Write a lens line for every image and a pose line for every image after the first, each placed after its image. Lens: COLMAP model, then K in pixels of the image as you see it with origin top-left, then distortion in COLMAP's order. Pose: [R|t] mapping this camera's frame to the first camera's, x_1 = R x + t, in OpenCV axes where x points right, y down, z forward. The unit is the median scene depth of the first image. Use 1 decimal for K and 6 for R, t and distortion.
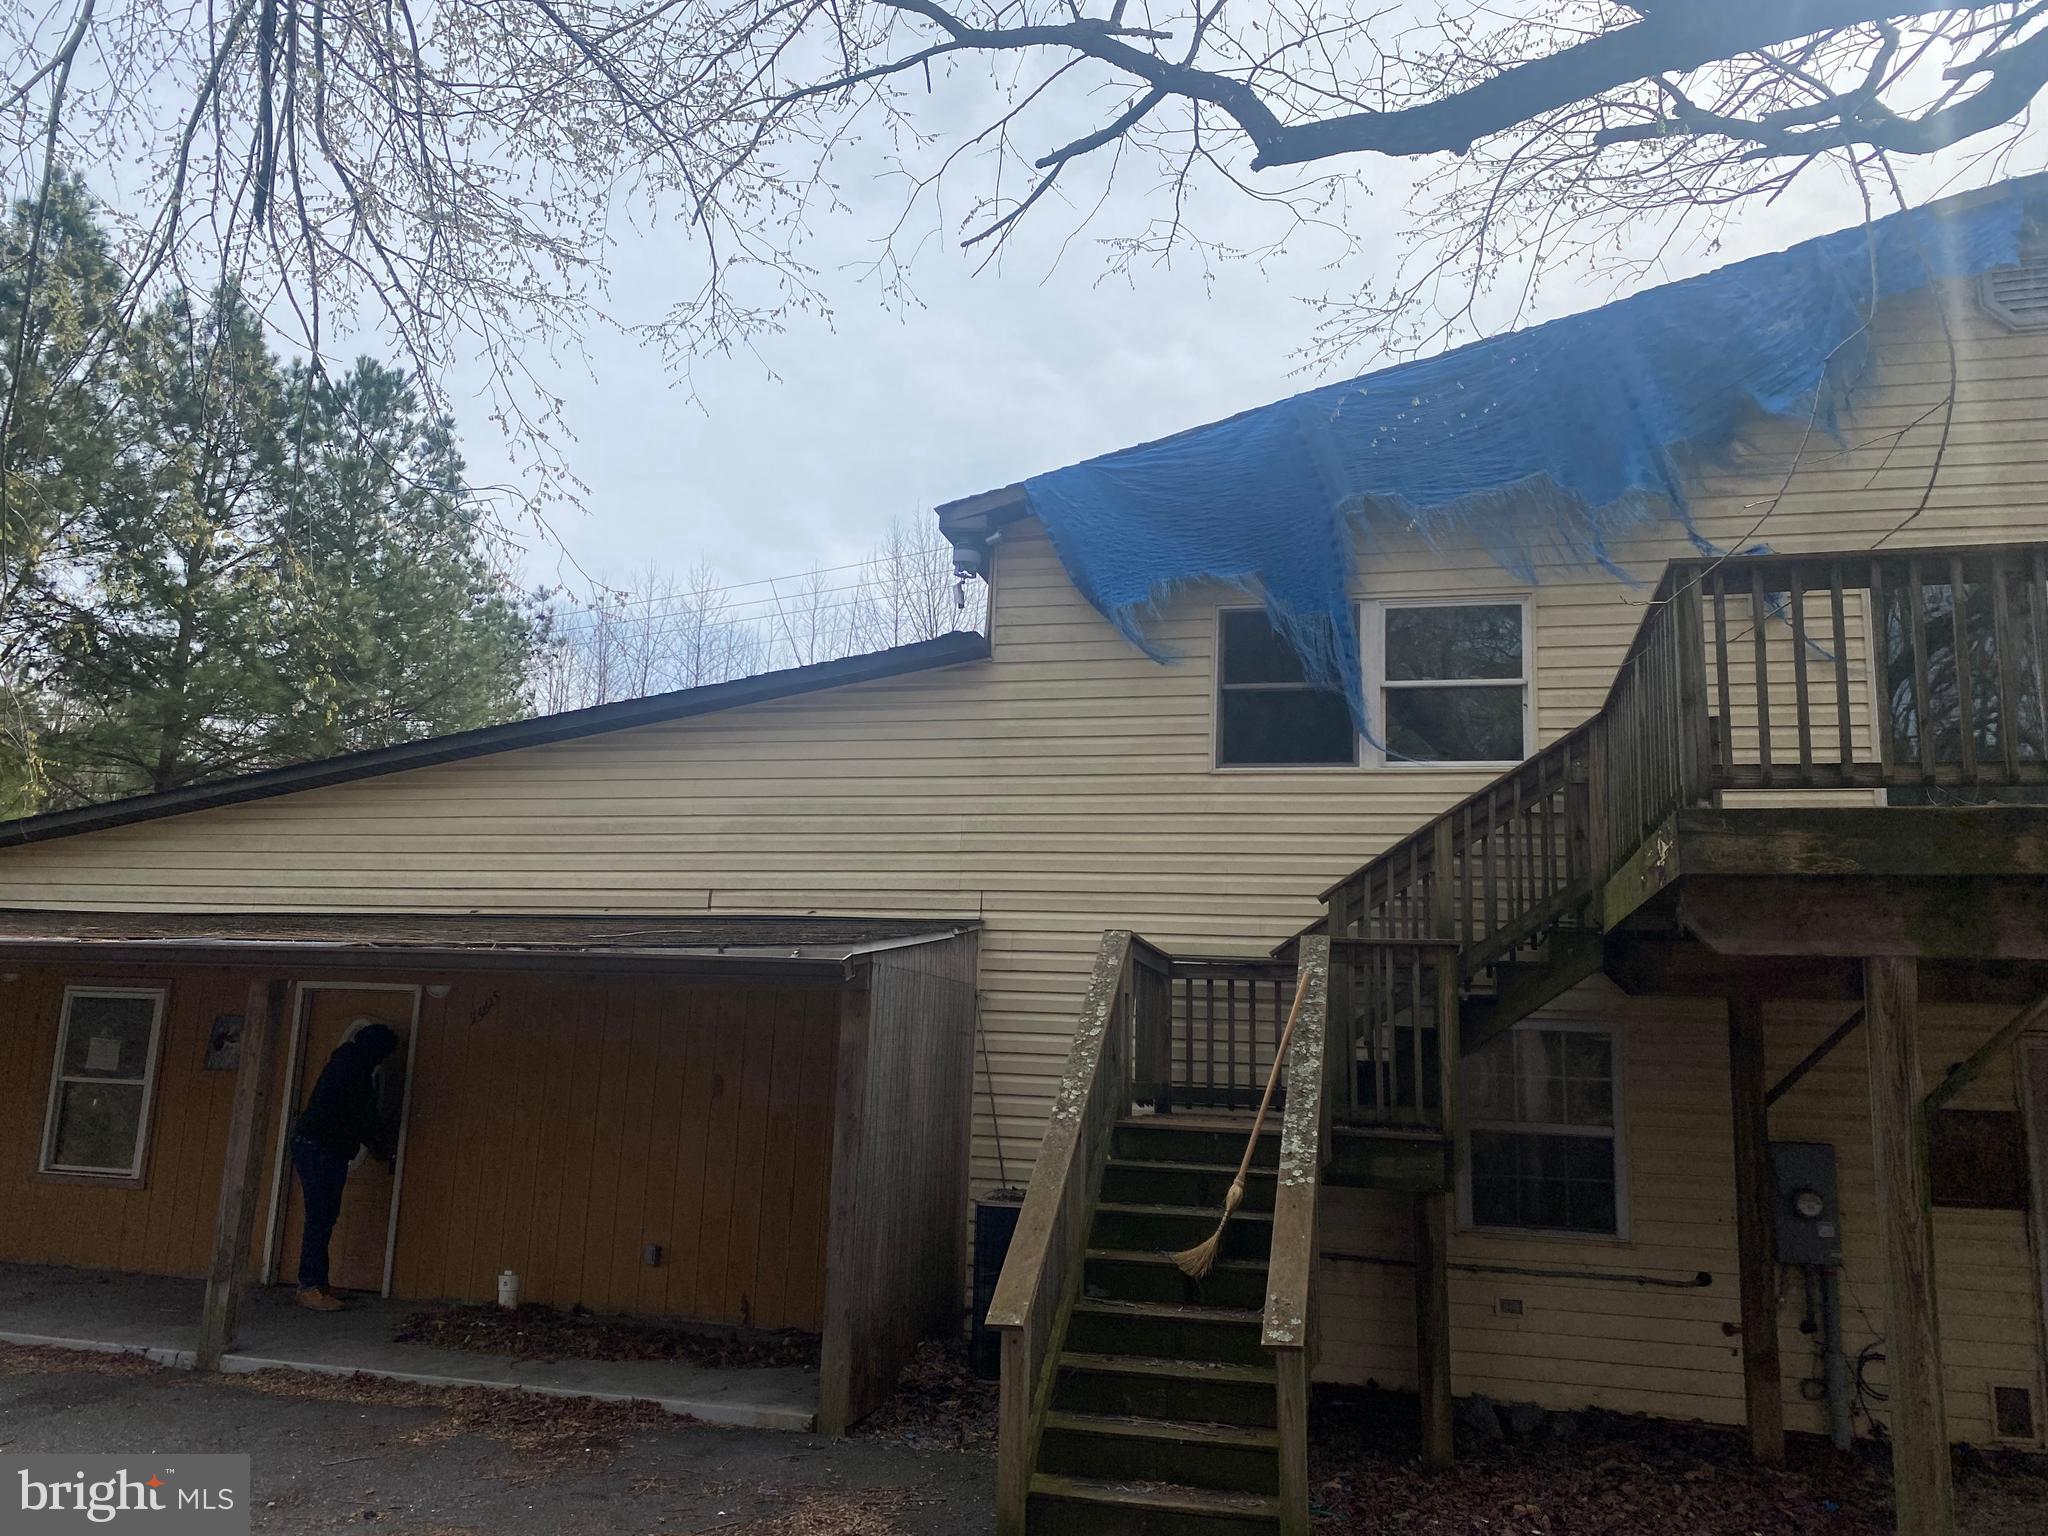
lens RADIAL K [[1586.5, 0, 1025.3], [0, 1586.5, 765.6], [0, 0, 1]] dist [0.060017, -0.085260]
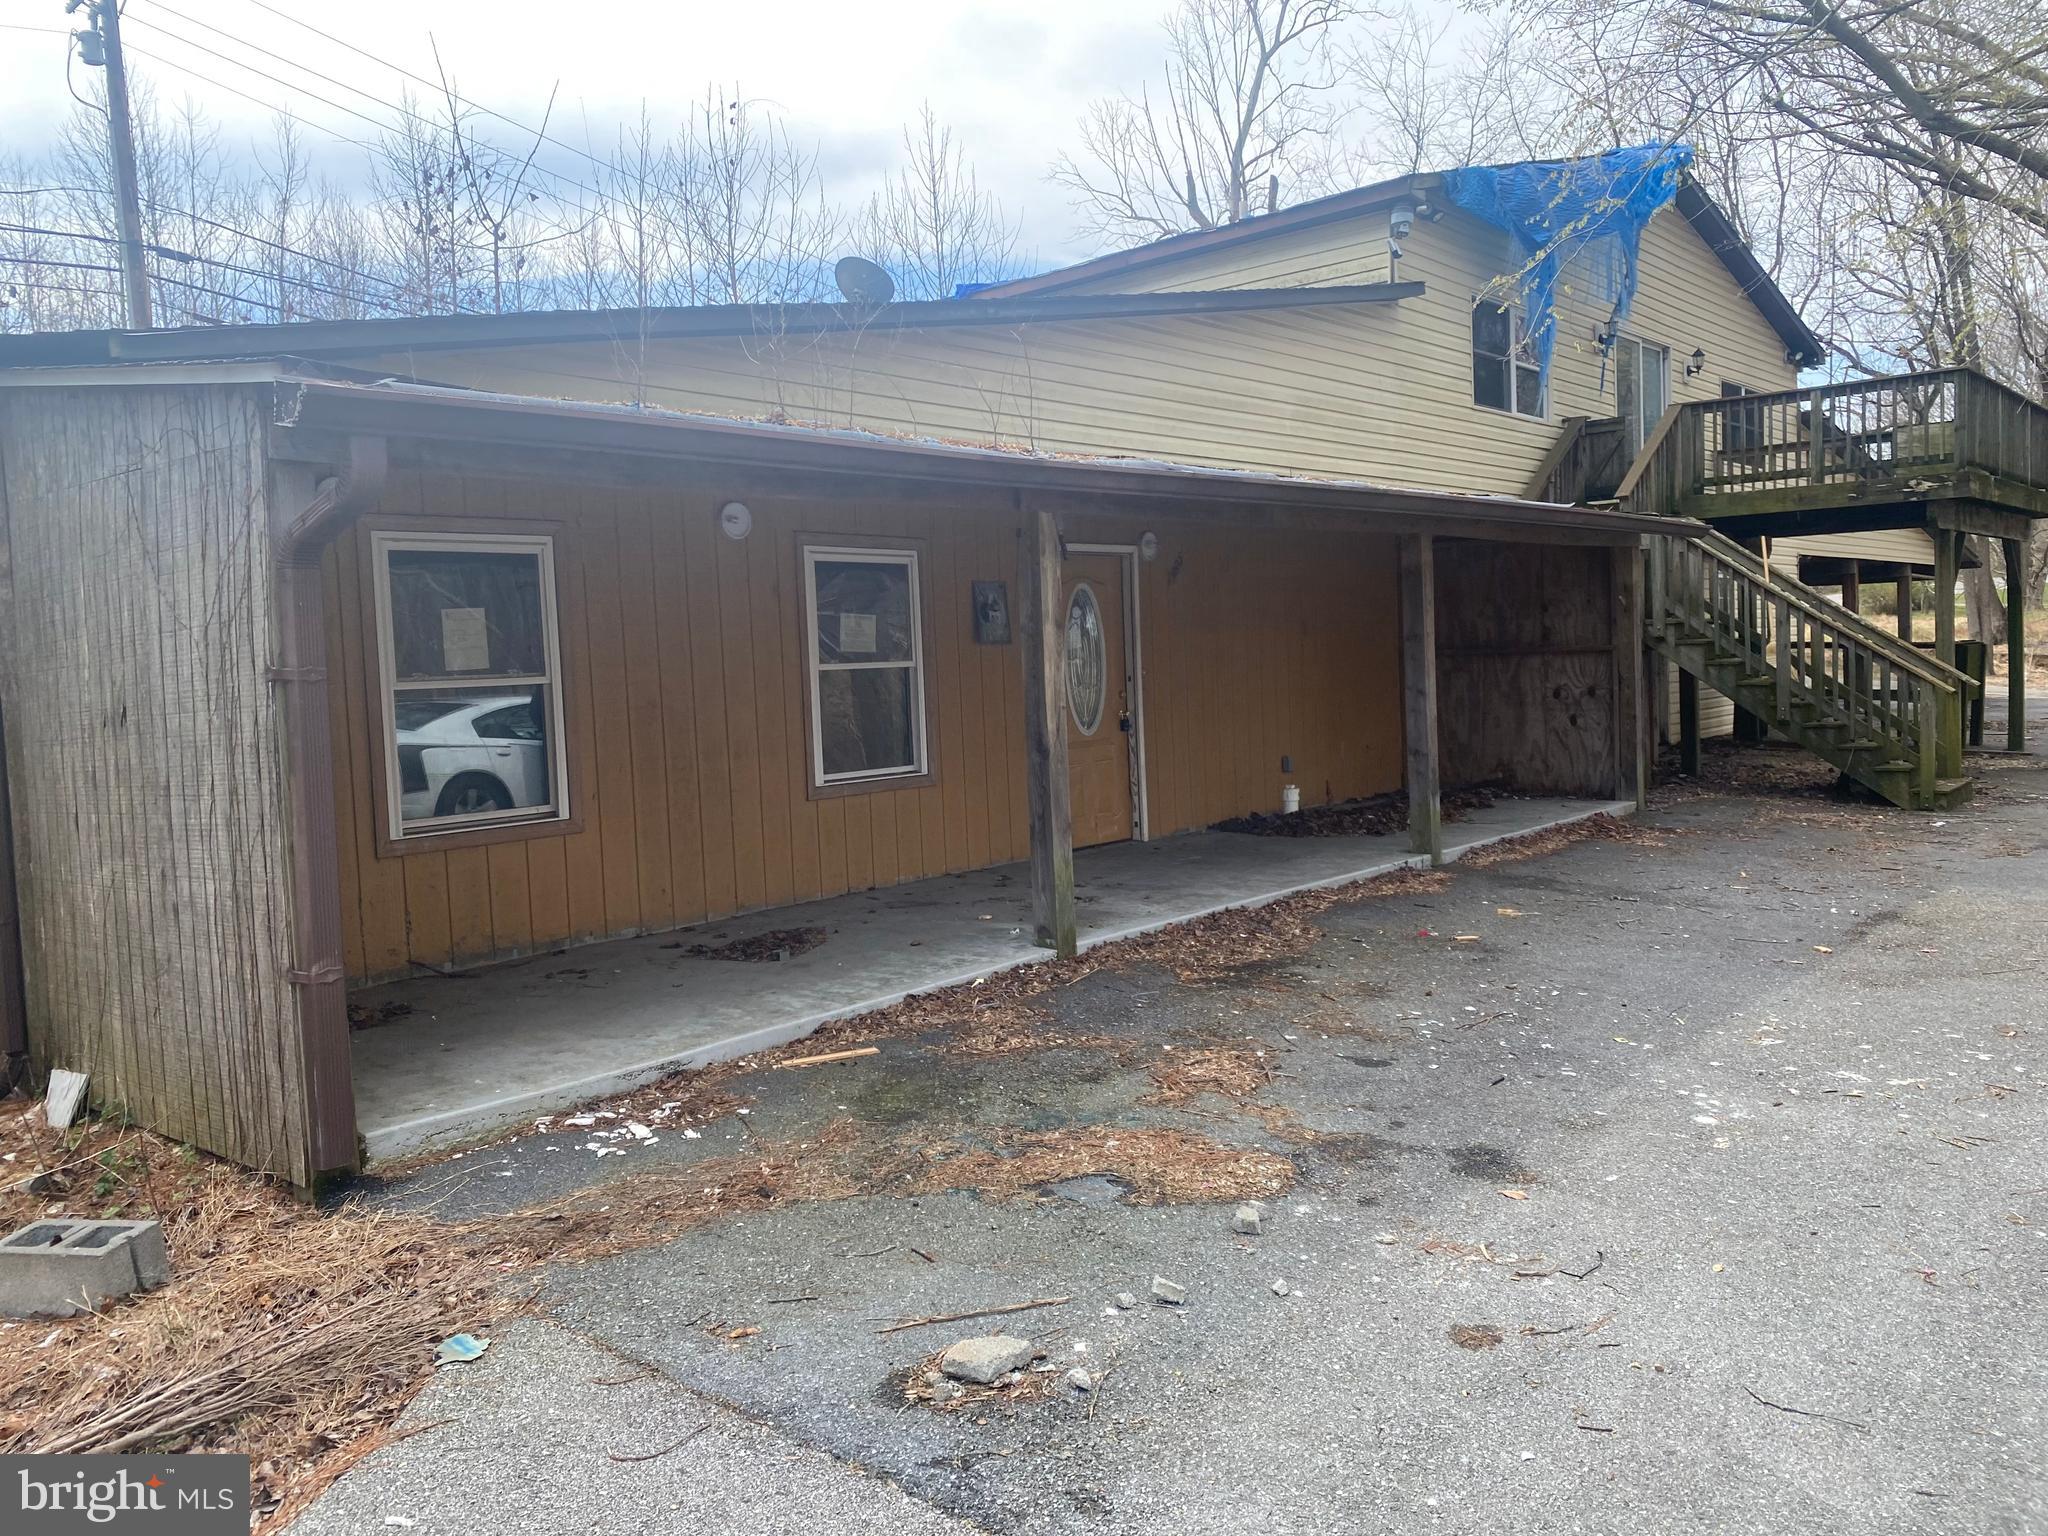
lens RADIAL K [[1544.7, 0, 1018.6], [0, 1544.7, 757.7], [0, 0, 1]] dist [0.043434, -0.009956]
pose [[0.438655, -0.115163, 0.891246, -1.255906], [-0.105352, 0.978326, 0.178268, 0.098212], [-0.892459, -0.172093, 0.417014, 0.614989]]
